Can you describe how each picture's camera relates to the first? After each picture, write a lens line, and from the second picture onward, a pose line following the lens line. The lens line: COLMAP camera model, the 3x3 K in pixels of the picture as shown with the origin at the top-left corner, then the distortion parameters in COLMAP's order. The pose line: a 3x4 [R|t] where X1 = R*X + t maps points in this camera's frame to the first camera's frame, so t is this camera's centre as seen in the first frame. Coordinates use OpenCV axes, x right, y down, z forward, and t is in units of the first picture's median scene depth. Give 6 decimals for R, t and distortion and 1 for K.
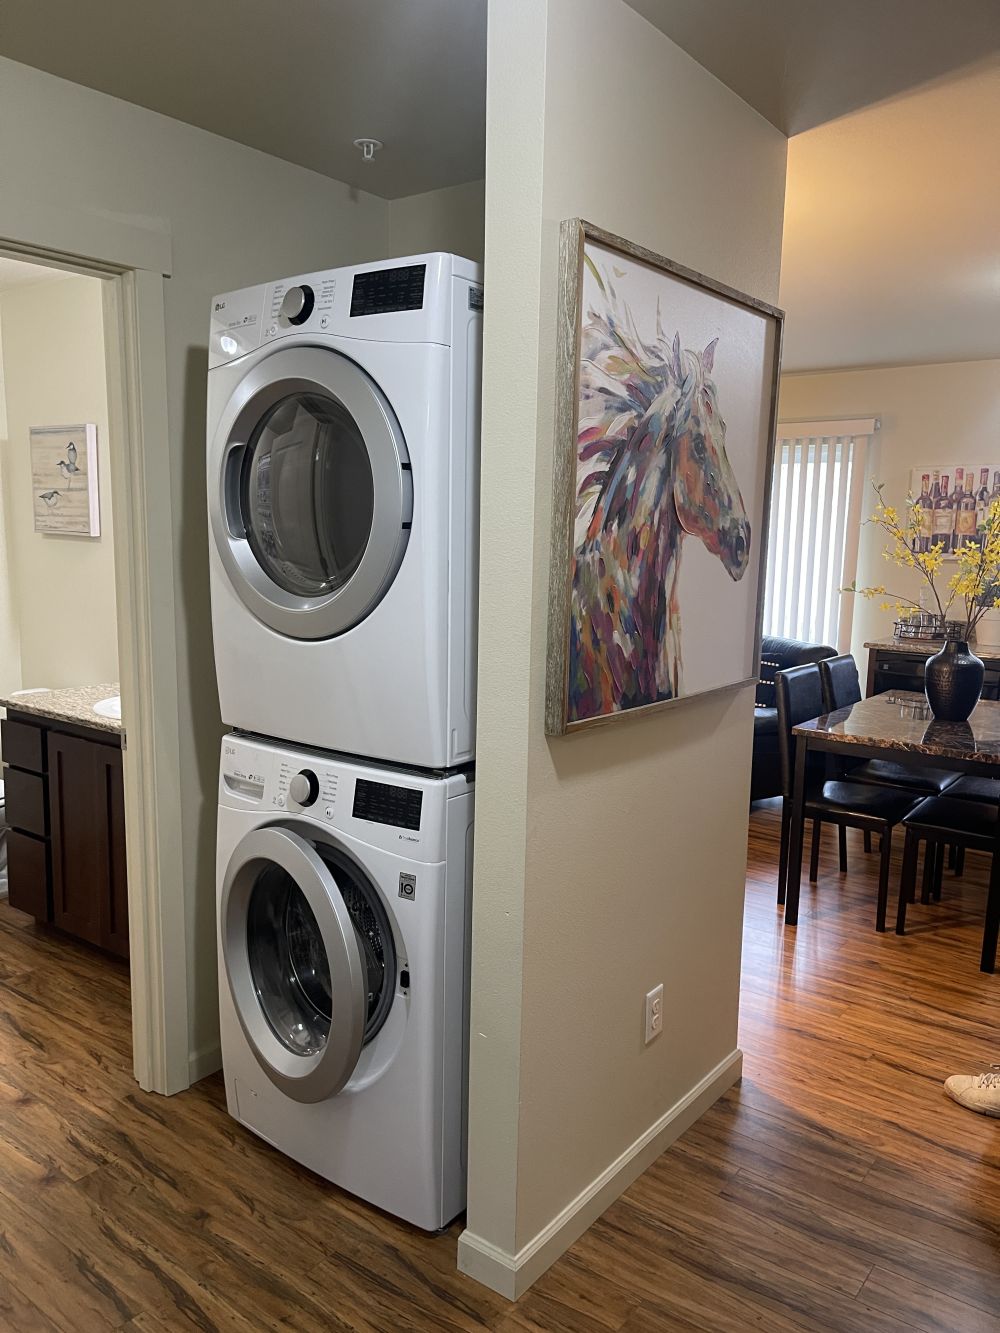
lens RADIAL K [[1005.6, 0, 483.1], [0, 1005.6, 676.0], [0, 0, 1]] dist [0.054835, -0.064796]
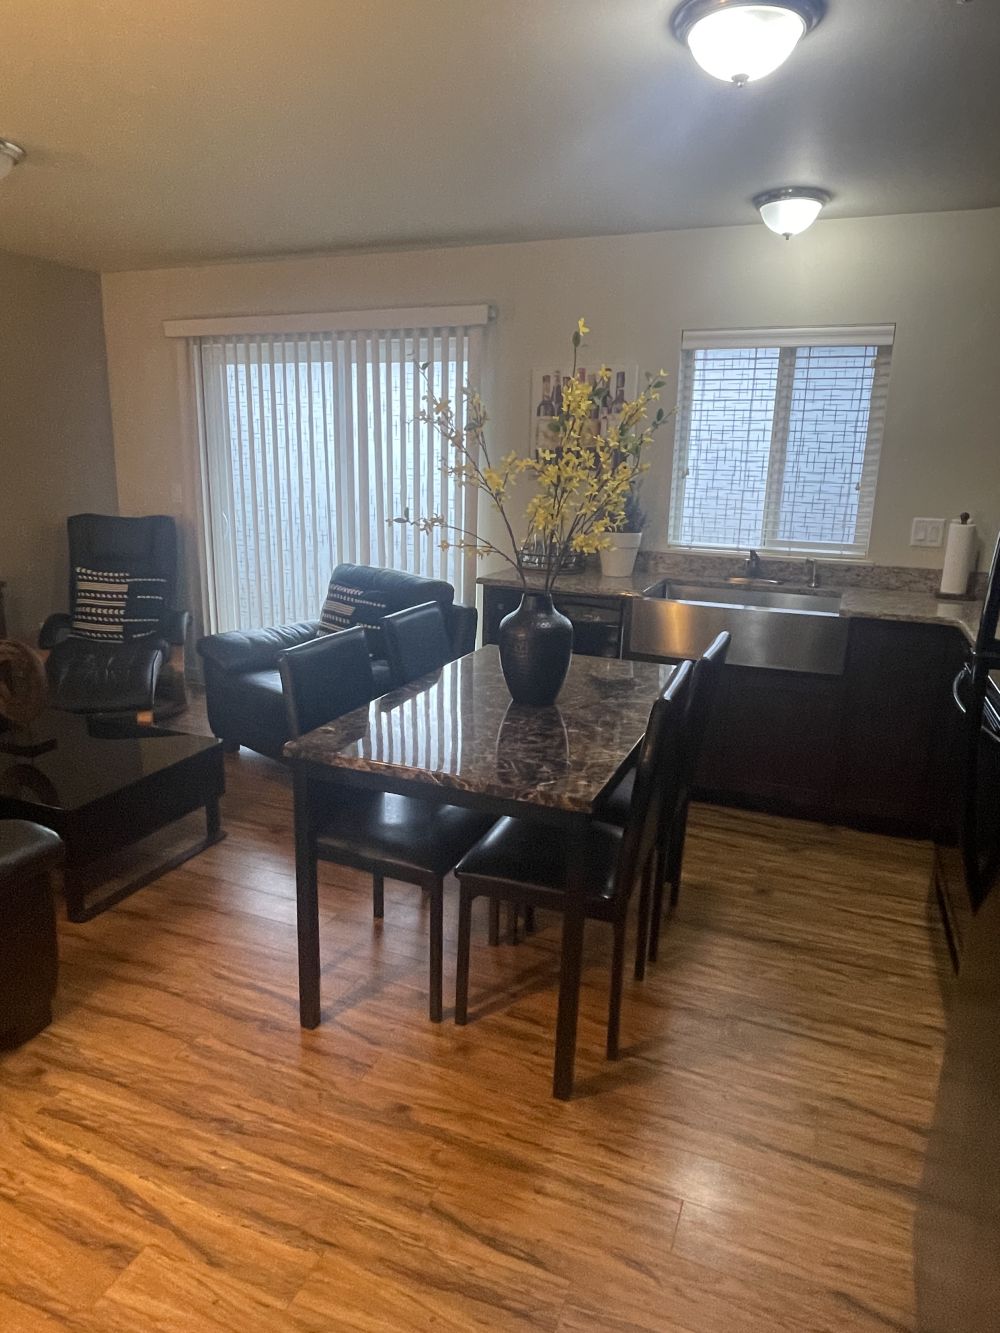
lens RADIAL K [[835.3, 0, 498.9], [0, 835.3, 662.5], [0, 0, 1]] dist [0.019519, -0.030241]
pose [[0.964997, -0.060190, 0.255261, 0.481666], [0.033519, 0.993631, 0.107580, -0.083550], [-0.260111, -0.095258, 0.960869, 0.733613]]
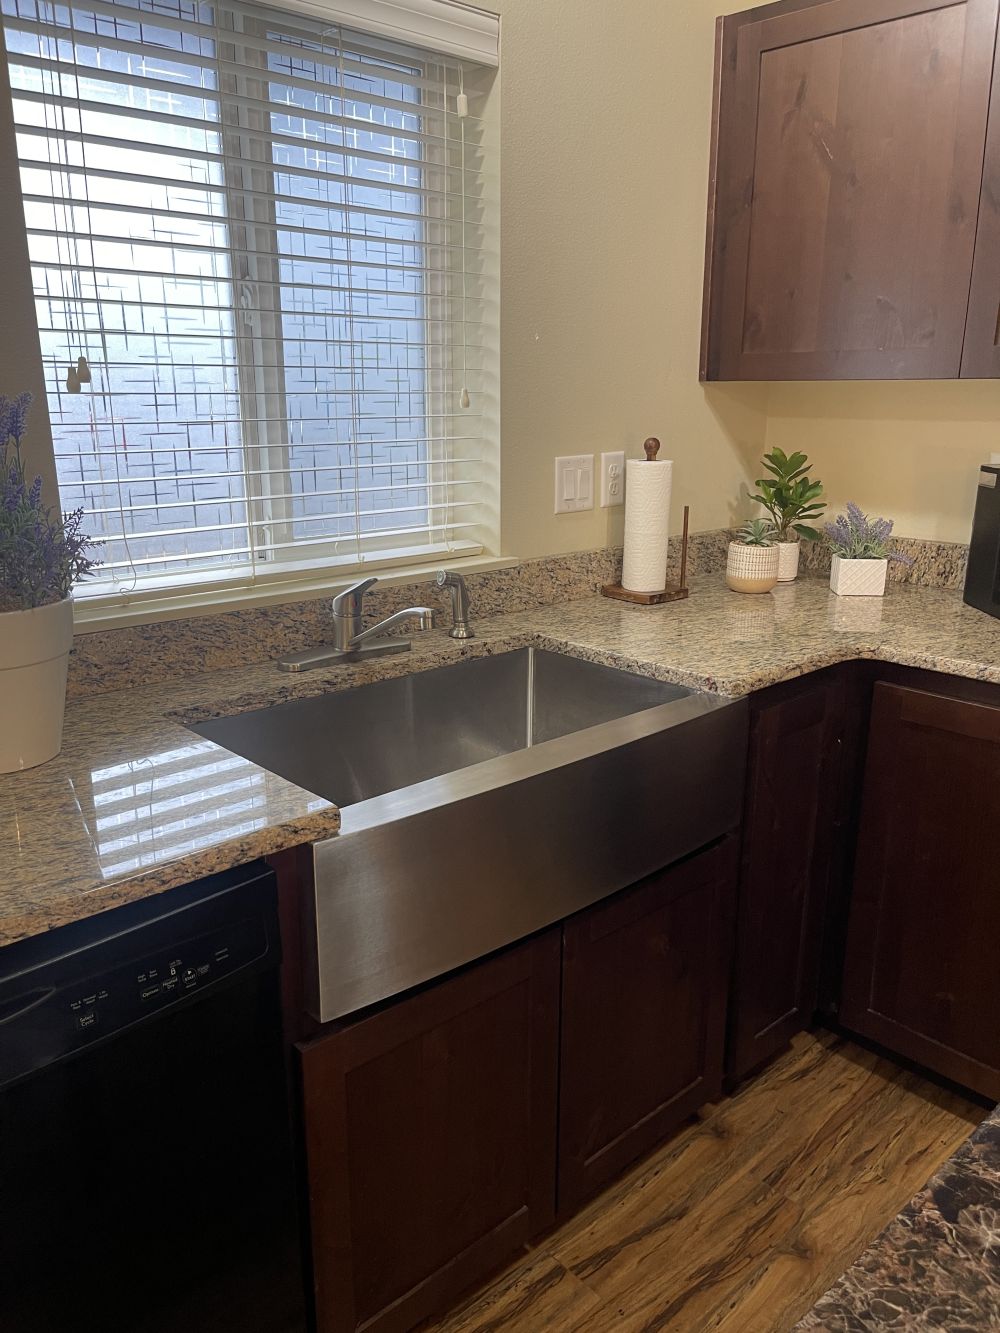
lens RADIAL K [[1005.6, 0, 494.2], [0, 1005.6, 670.3], [0, 0, 1]] dist [0.054835, -0.064796]
pose [[0.167017, -0.283858, 0.944209, 0.681442], [0.147096, 0.954116, 0.260817, -0.215483], [-0.974919, 0.095329, 0.201108, 1.893626]]
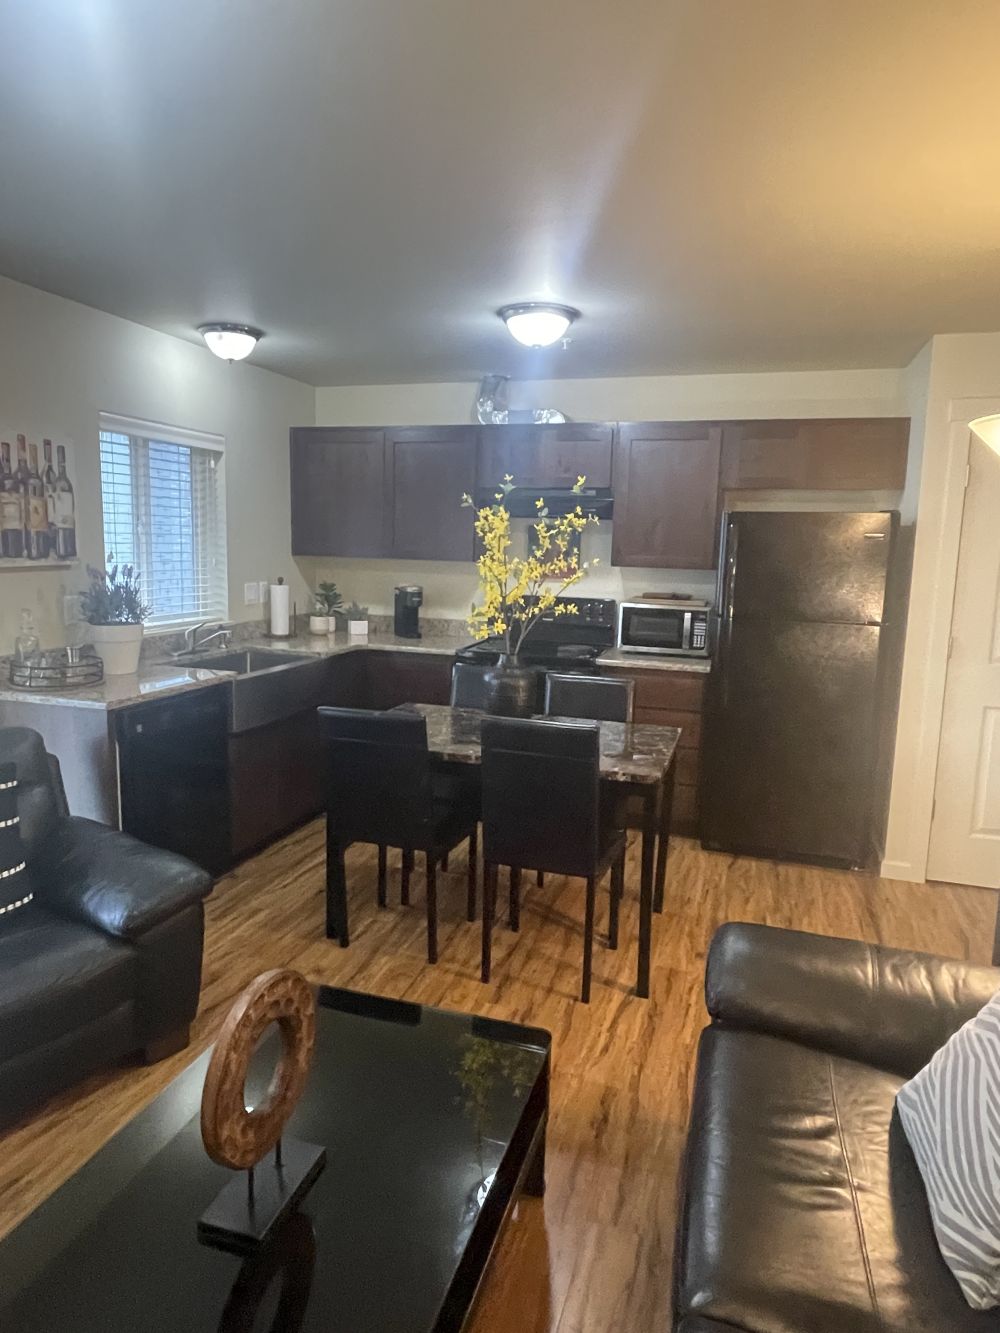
lens RADIAL K [[835.3, 0, 493.7], [0, 835.3, 658.8], [0, 0, 1]] dist [0.019519, -0.030241]
pose [[-0.341842, -0.158539, 0.926288, -0.445835], [0.103947, 0.973240, 0.204936, -0.324377], [-0.933991, 0.166340, -0.316215, 2.107785]]
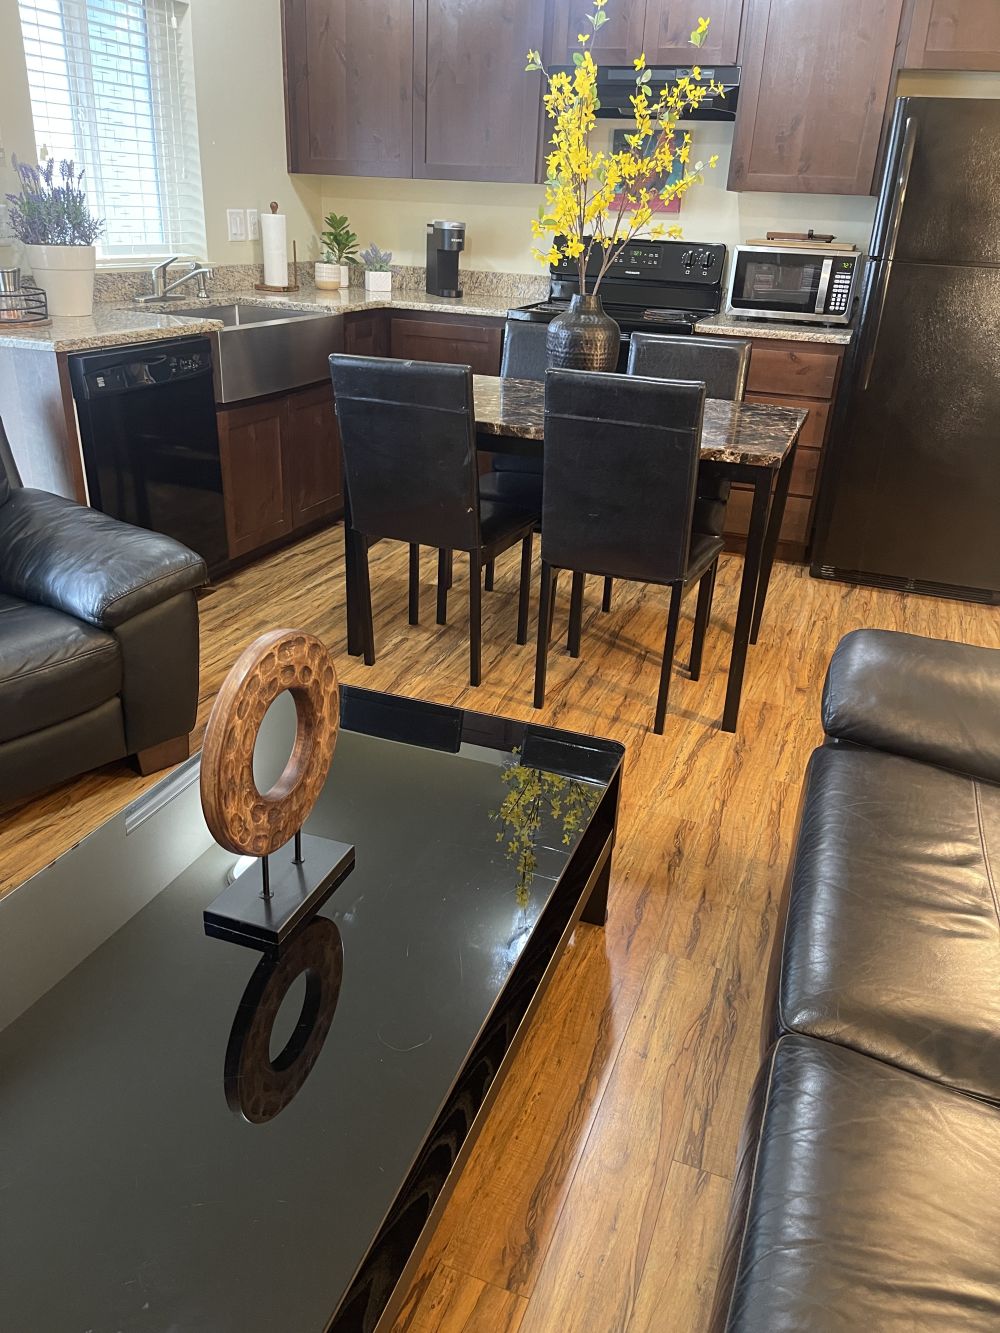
lens RADIAL K [[1005.6, 0, 492.6], [0, 1005.6, 671.9], [0, 0, 1]] dist [0.054835, -0.064796]
pose [[-0.290611, -0.426737, 0.856411, -0.396317], [0.091645, 0.878512, 0.468848, -0.233974], [-0.952442, 0.214738, -0.216197, 2.118037]]
